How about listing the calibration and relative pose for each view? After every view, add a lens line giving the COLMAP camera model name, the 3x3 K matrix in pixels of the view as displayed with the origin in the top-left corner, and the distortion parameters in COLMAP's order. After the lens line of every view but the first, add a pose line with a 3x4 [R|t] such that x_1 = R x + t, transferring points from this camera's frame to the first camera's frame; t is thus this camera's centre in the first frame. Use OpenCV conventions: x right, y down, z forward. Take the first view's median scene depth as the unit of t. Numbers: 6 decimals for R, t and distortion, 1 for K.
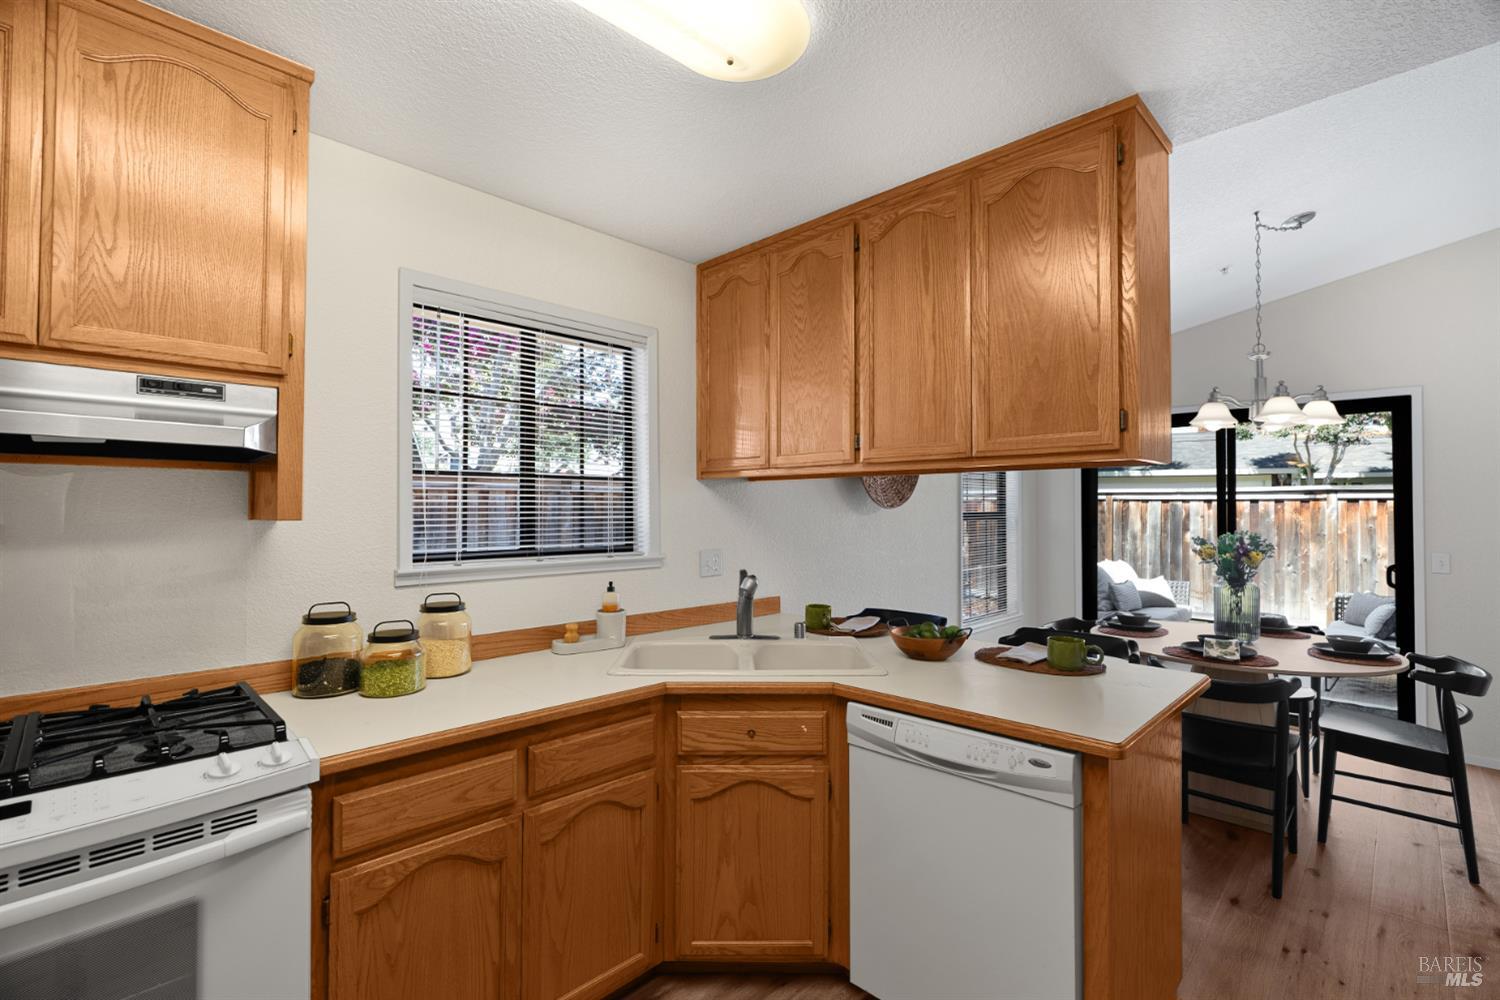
lens RADIAL K [[675.3, 0, 750.5], [0, 675.3, 497.6], [0, 0, 1]] dist [-0.003813, 0.000783]
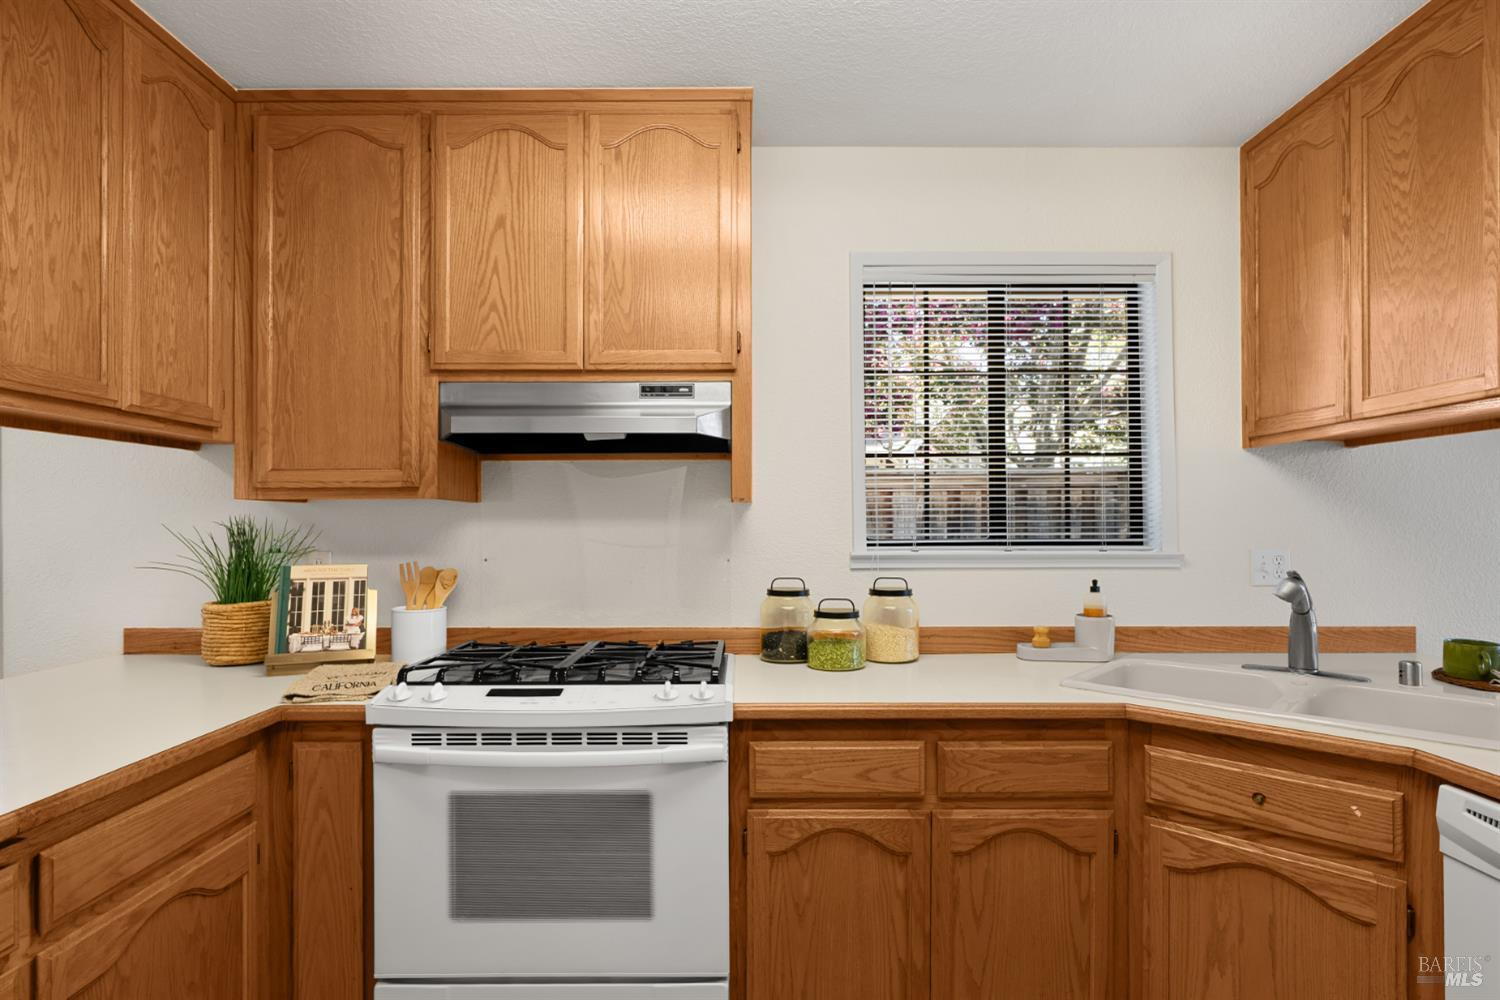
lens RADIAL K [[767.4, 0, 743.9], [0, 767.4, 525.9], [0, 0, 1]] dist [-0.005564, 0.000020]
pose [[0.701145, -0.003254, -0.713012, 0.173994], [0.017540, 0.999766, 0.012685, 0.047575], [0.712803, -0.021400, 0.701038, 0.075371]]
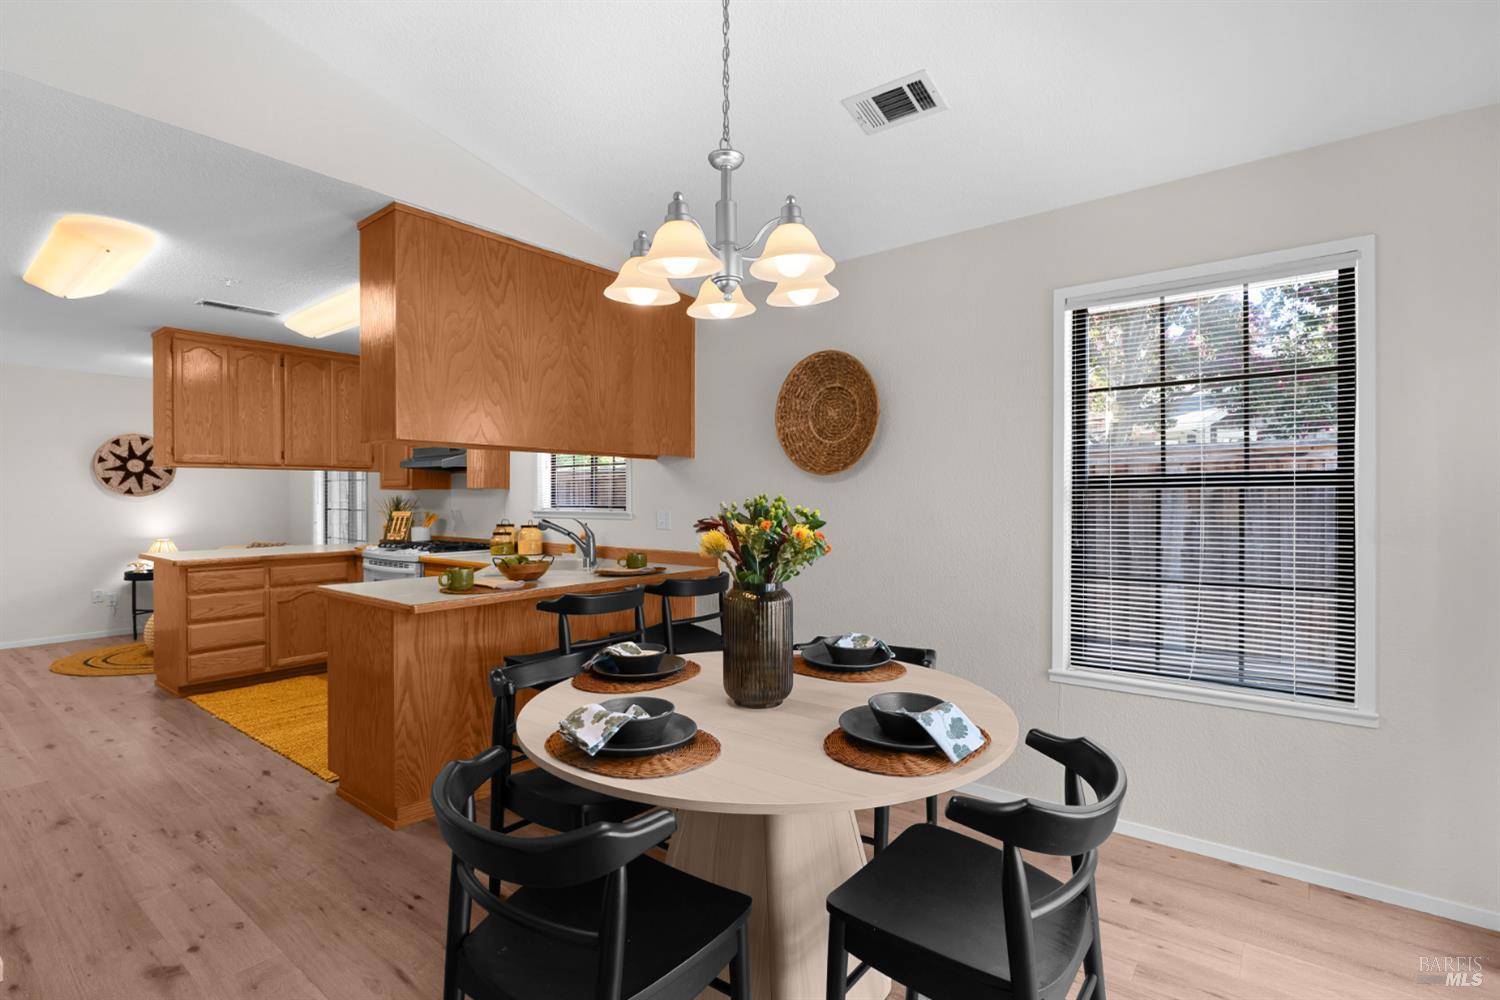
lens RADIAL K [[719.4, 0, 750.0], [0, 719.4, 500.0], [0, 0, 1]] dist [-0.002784, 0.000439]
pose [[0.103610, 0.000210, -0.994618, 1.954371], [0.020978, 0.999777, 0.002397, 0.079025], [0.994397, -0.021113, 0.103583, 1.418748]]
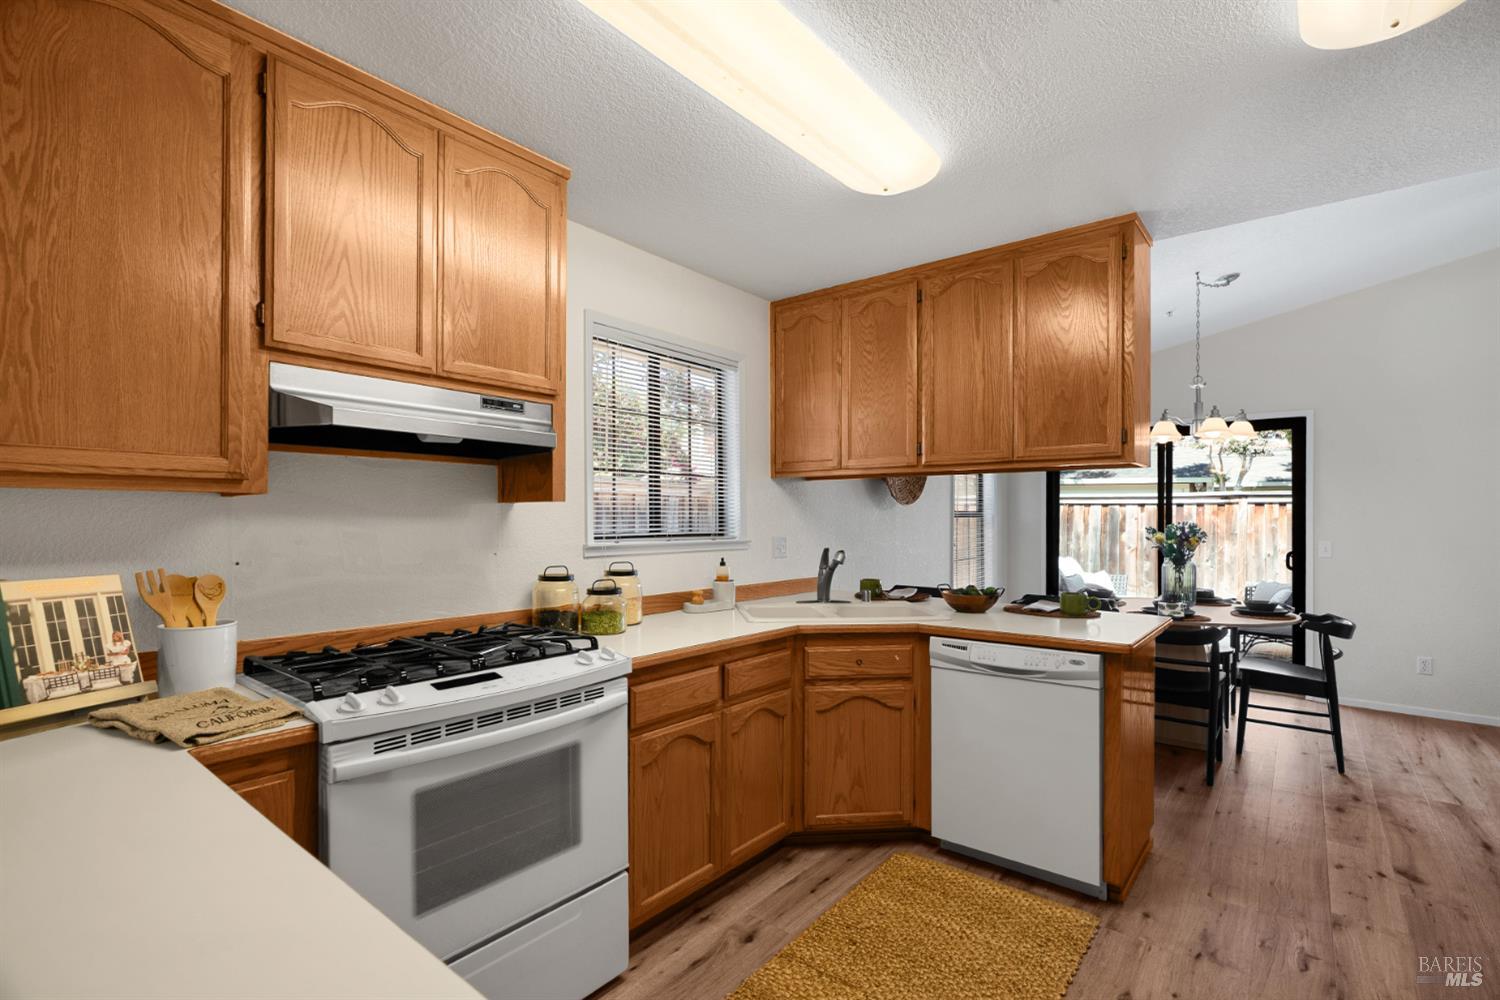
lens RADIAL K [[688.6, 0, 759.5], [0, 688.6, 516.3], [0, 0, 1]] dist [-0.002077, -0.000152]
pose [[0.994592, 0.000845, 0.103860, -0.314438], [-0.002522, 0.999869, 0.016012, 0.030464], [-0.103833, -0.016187, 0.994463, -0.327538]]
